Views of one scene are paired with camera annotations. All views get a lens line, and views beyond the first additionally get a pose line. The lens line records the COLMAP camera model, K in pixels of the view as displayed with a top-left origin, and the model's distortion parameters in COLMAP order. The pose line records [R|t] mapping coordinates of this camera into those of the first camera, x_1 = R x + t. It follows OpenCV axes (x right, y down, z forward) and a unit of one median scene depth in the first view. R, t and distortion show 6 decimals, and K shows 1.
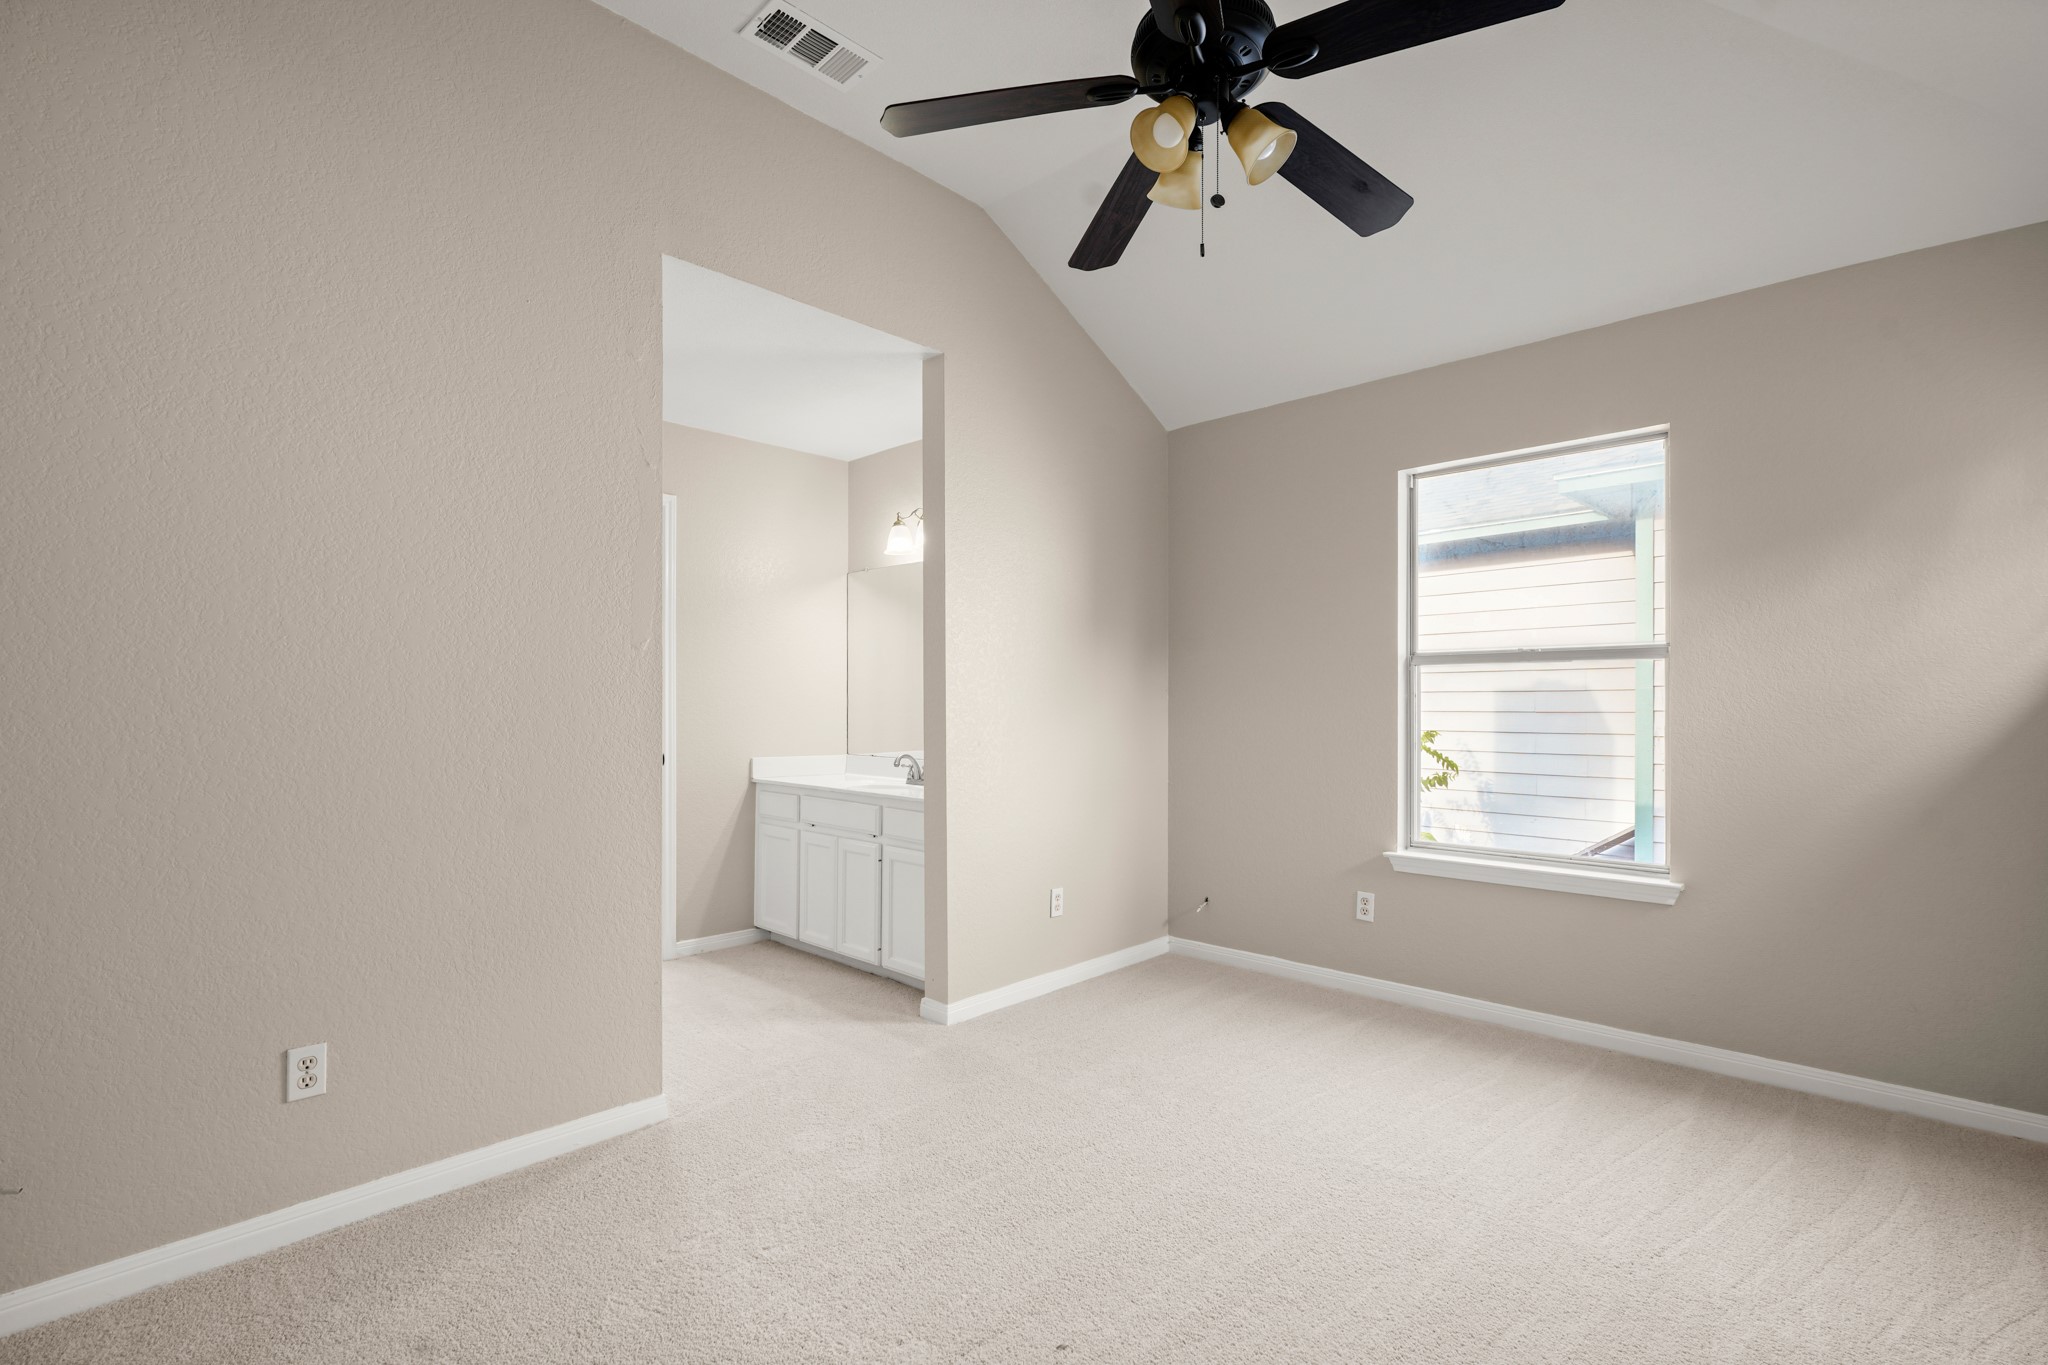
lens RADIAL K [[944.8, 0, 1025.5], [0, 944.8, 678.1], [0, 0, 1]] dist [-0.001349, -0.000433]
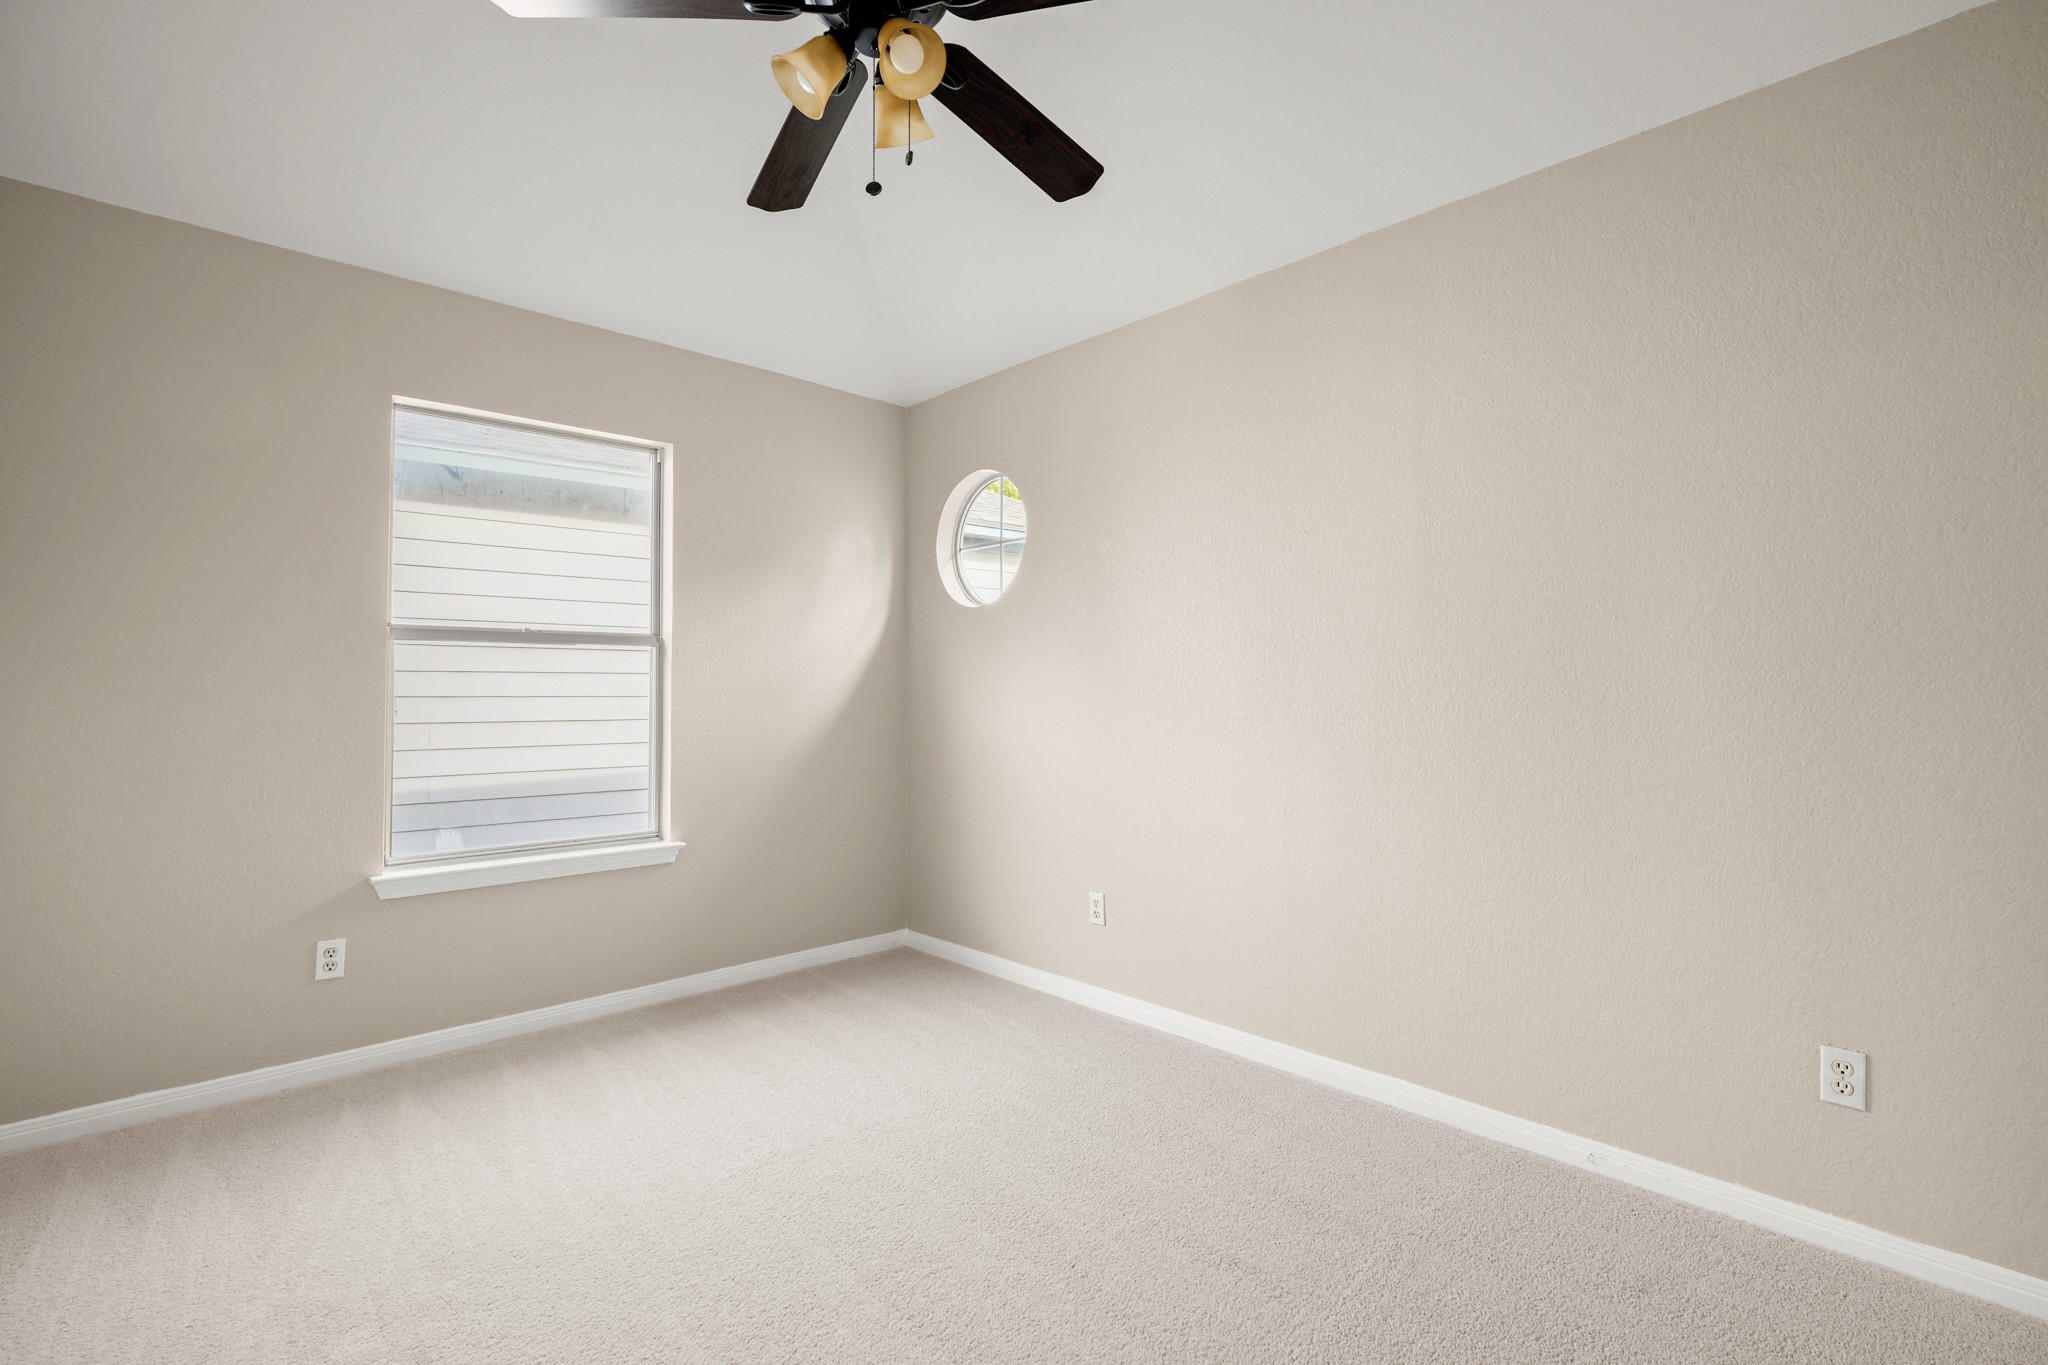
lens RADIAL K [[944.8, 0, 1027.8], [0, 944.8, 694.5], [0, 0, 1]] dist [-0.001349, -0.000433]
pose [[0.048853, -0.004799, 0.998794, -0.366718], [-0.022776, 0.999723, 0.005918, 0.018372], [-0.998546, -0.023038, 0.048730, 0.444200]]
